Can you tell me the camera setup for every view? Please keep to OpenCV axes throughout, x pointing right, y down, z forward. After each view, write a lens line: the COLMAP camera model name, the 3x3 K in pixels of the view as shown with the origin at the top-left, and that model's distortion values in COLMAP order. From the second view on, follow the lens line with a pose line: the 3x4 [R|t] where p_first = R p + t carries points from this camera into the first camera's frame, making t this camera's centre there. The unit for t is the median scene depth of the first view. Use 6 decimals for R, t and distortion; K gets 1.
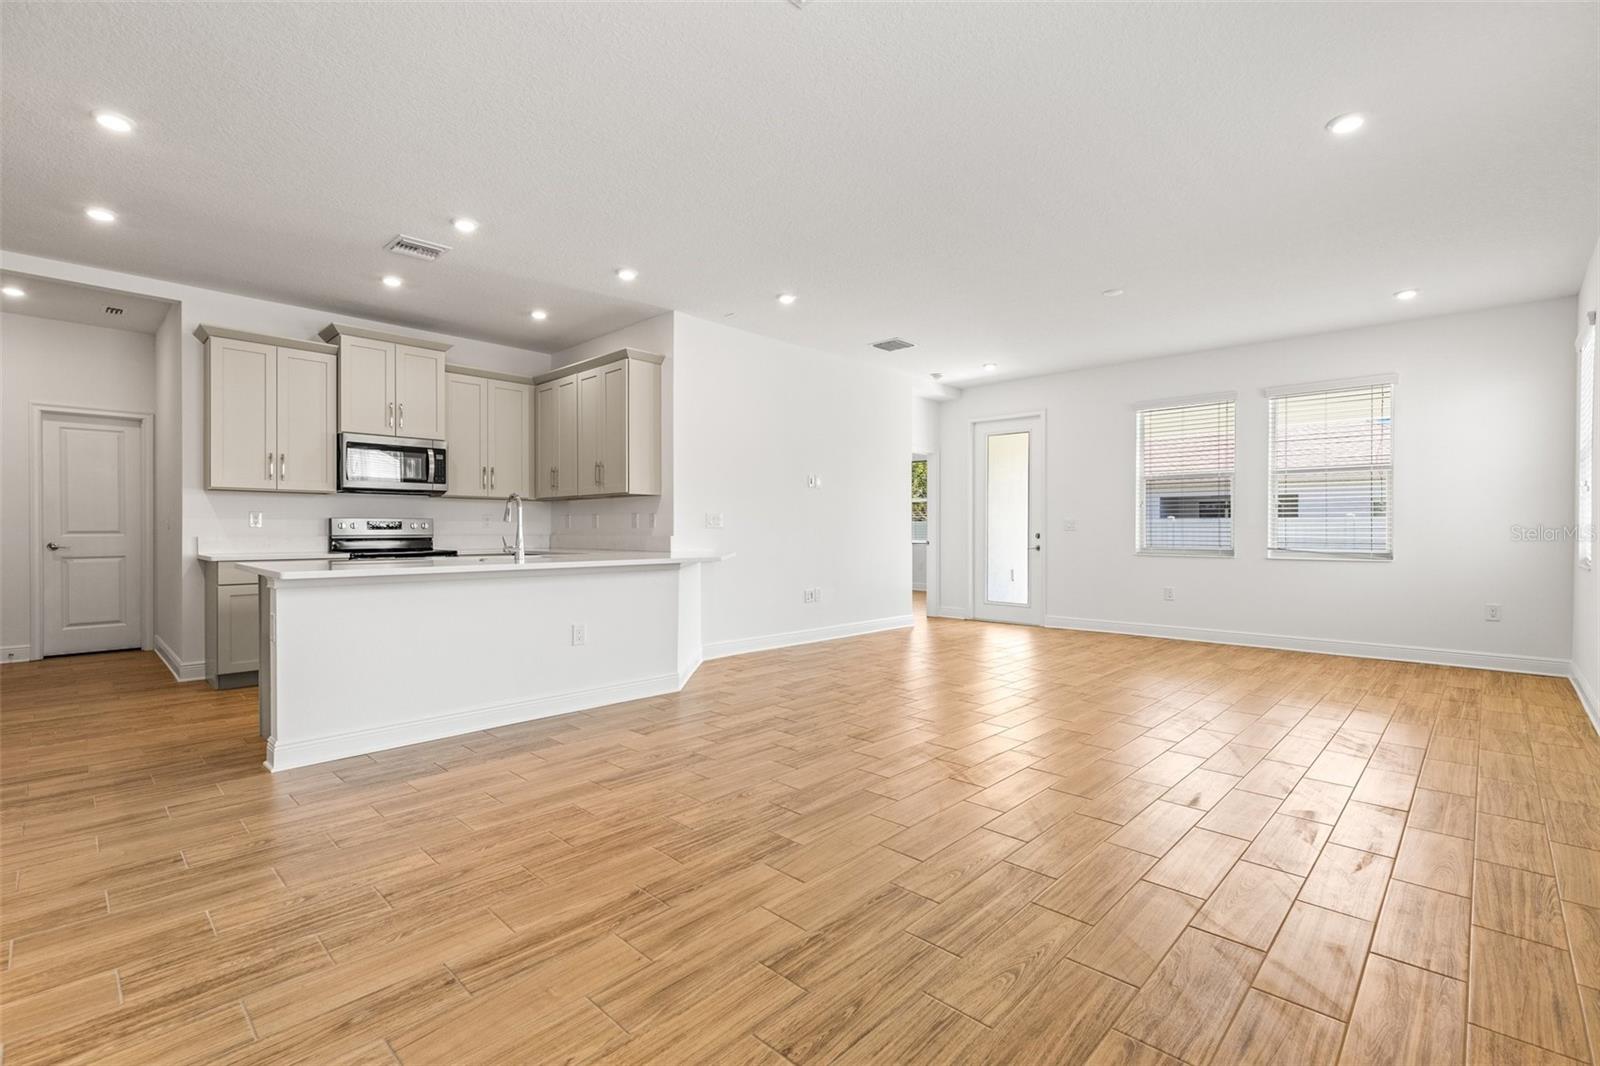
lens RADIAL K [[722.1, 0, 806.9], [0, 722.1, 536.7], [0, 0, 1]] dist [0.004867, 0.000265]
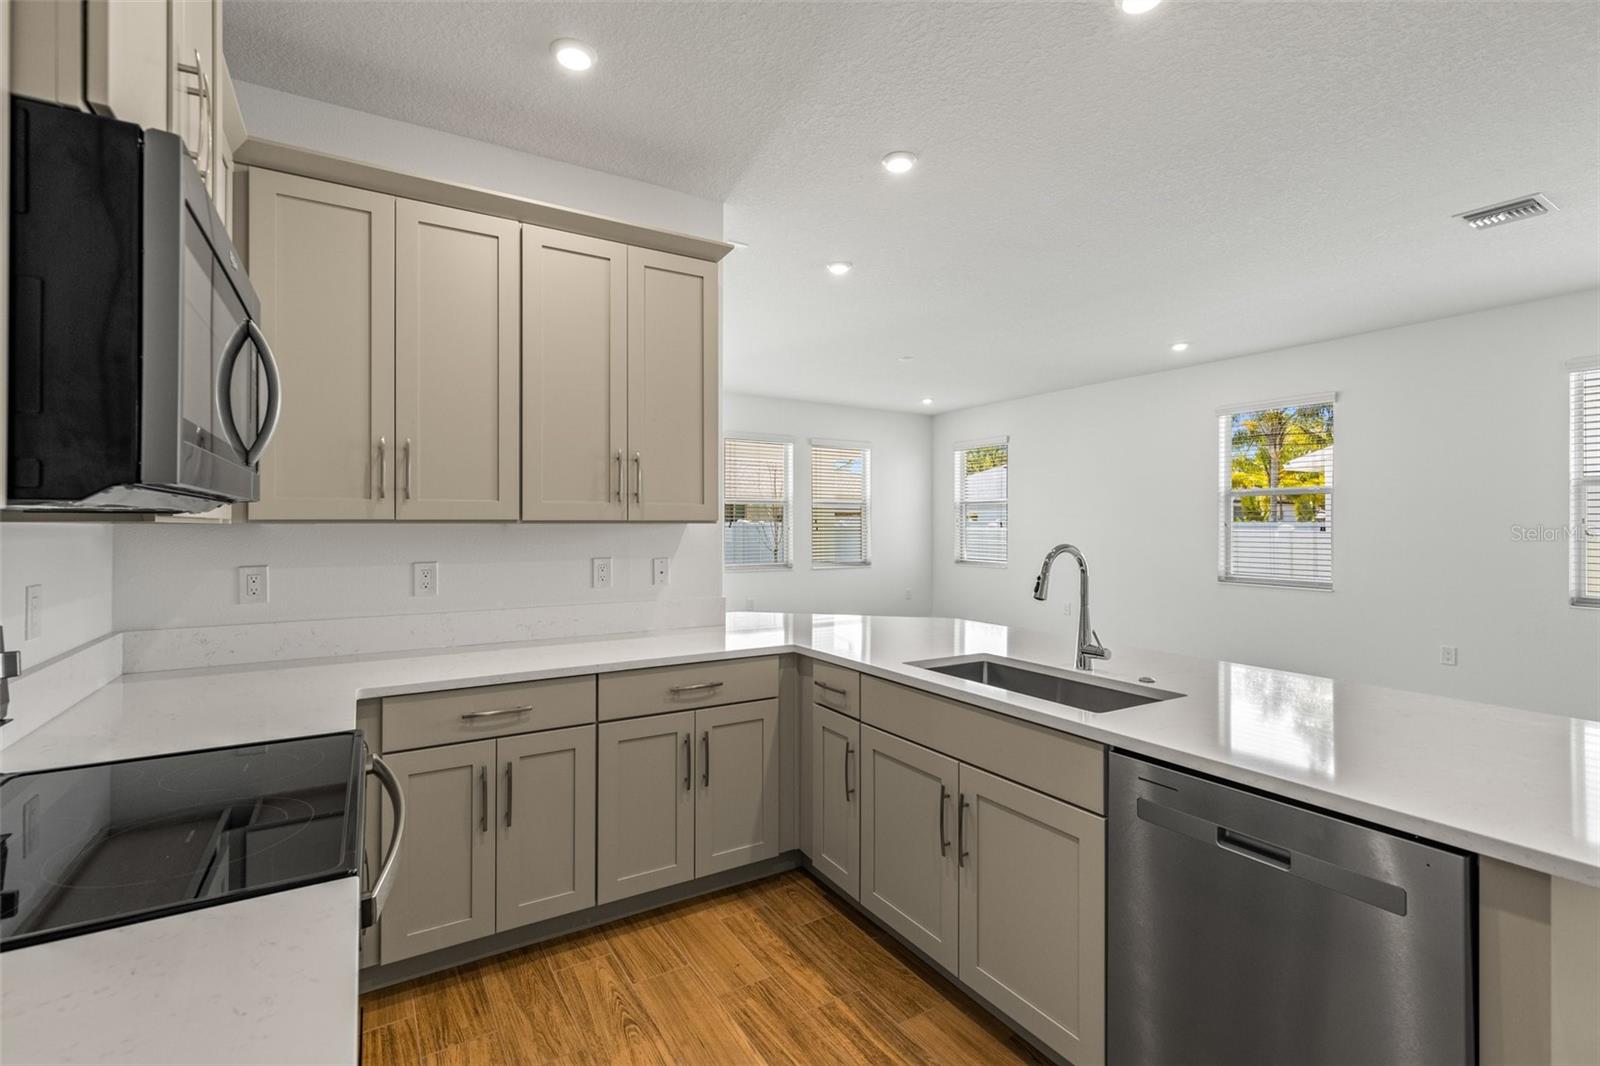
lens RADIAL K [[724.6, 0, 804.6], [0, 724.6, 518.4], [0, 0, 1]] dist [0.004184, 0.000189]
pose [[0.254352, 0.006902, 0.967087, -0.712261], [0.007166, 0.999934, -0.009021, -0.056476], [-0.967085, 0.009225, 0.254285, 0.782834]]
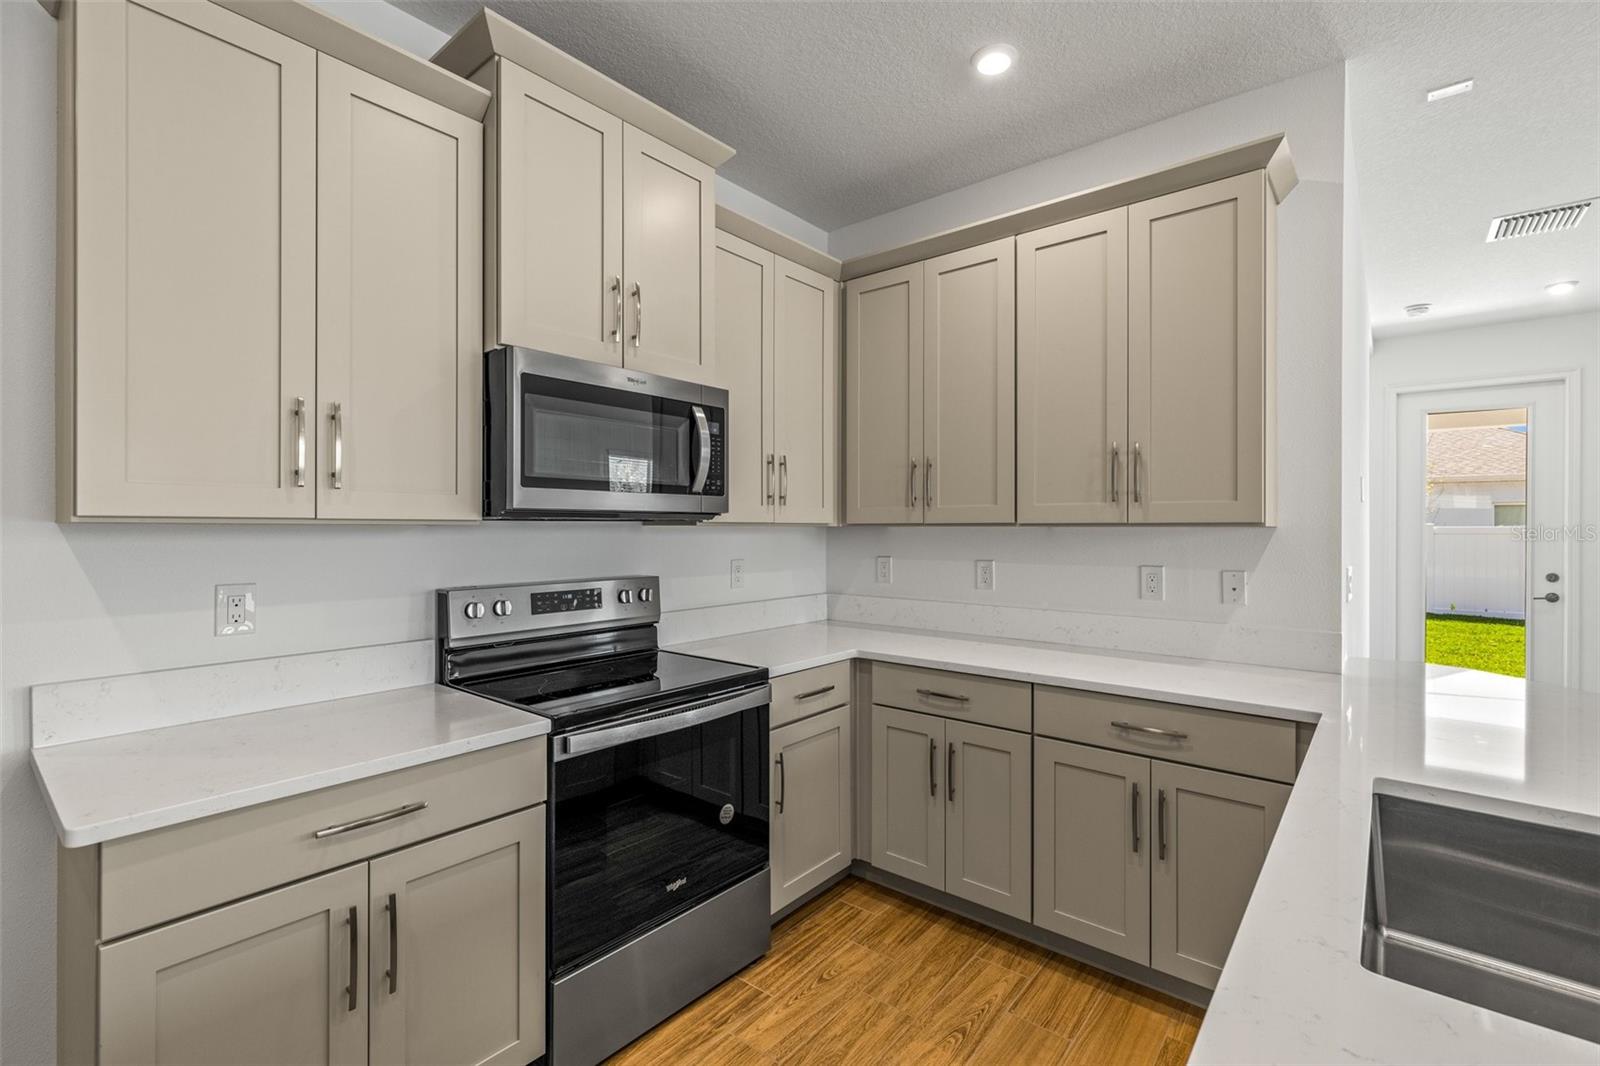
lens RADIAL K [[715.9, 0, 799.2], [0, 715.9, 527.2], [0, 0, 1]] dist [0.004000, 0.000164]
pose [[0.997608, 0.001550, 0.069111, -0.500561], [-0.001071, 0.999975, -0.006970, -0.054891], [-0.069120, 0.006879, 0.997585, 0.623422]]
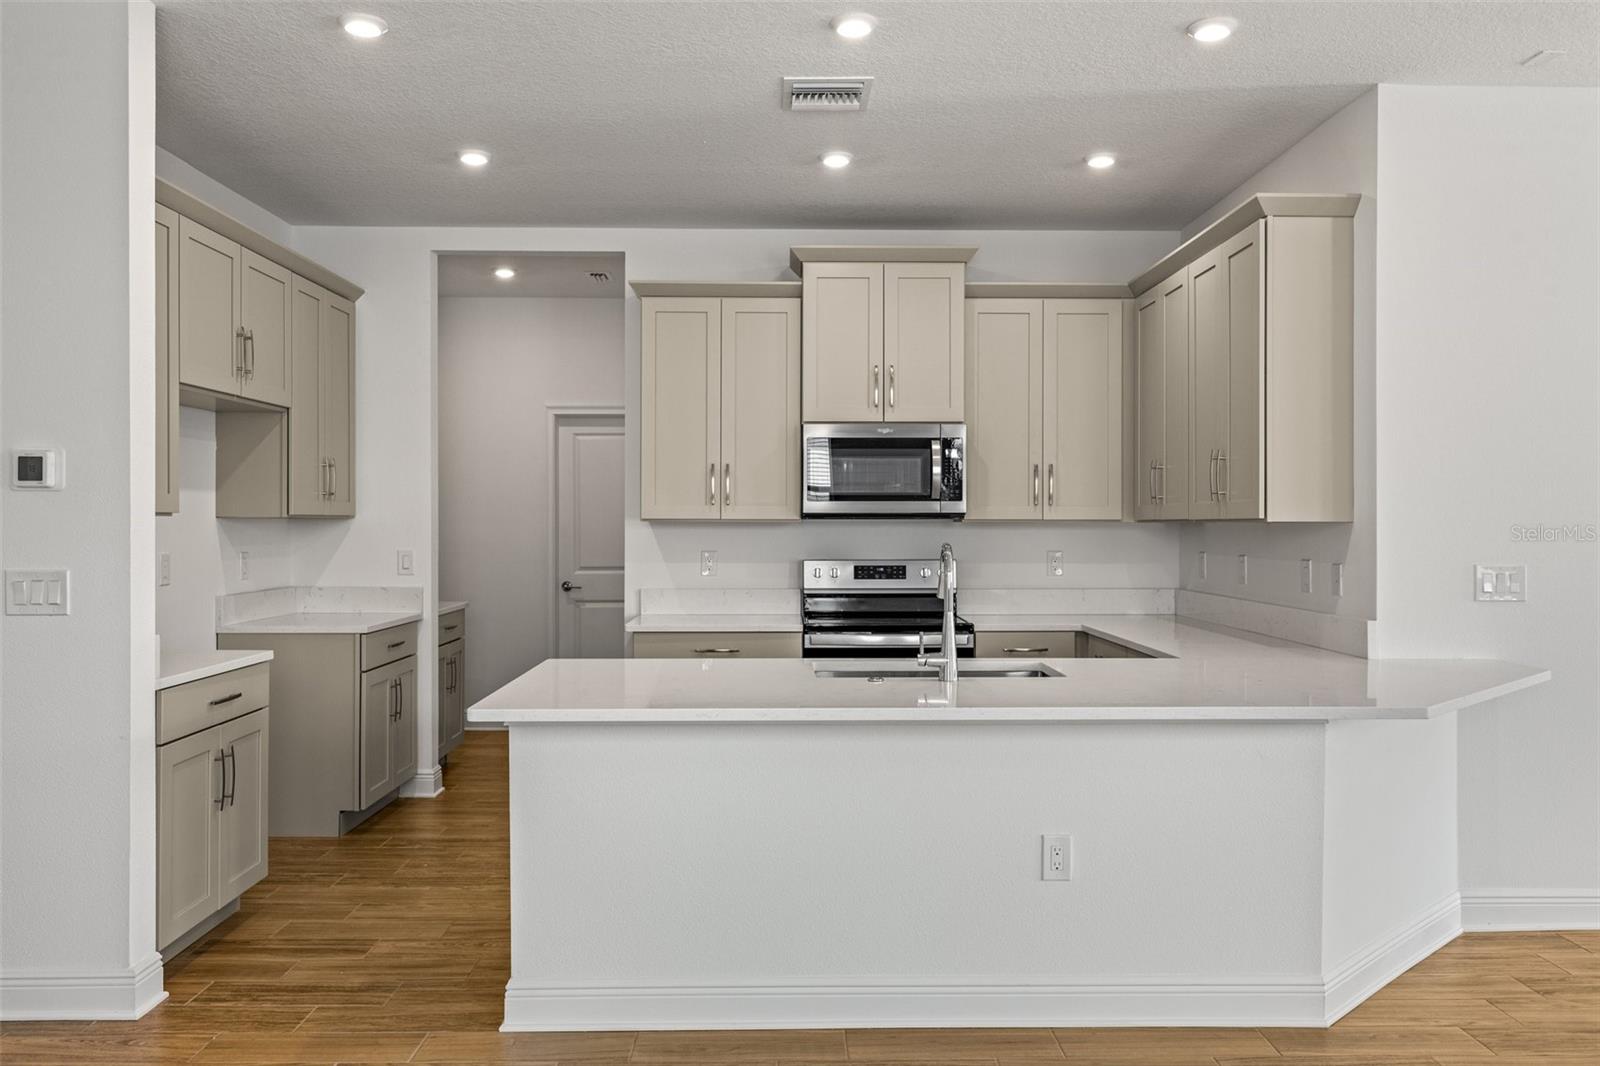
lens RADIAL K [[1234.2, 0, 791.6], [0, 1234.2, 520.0], [0, 0, 1]] dist [0.003545, 0.001782]
pose [[0.698041, -0.001948, -0.716055, 0.090151], [-0.006775, 0.999934, -0.009324, -0.049921], [0.716025, 0.011360, 0.697982, 0.254550]]
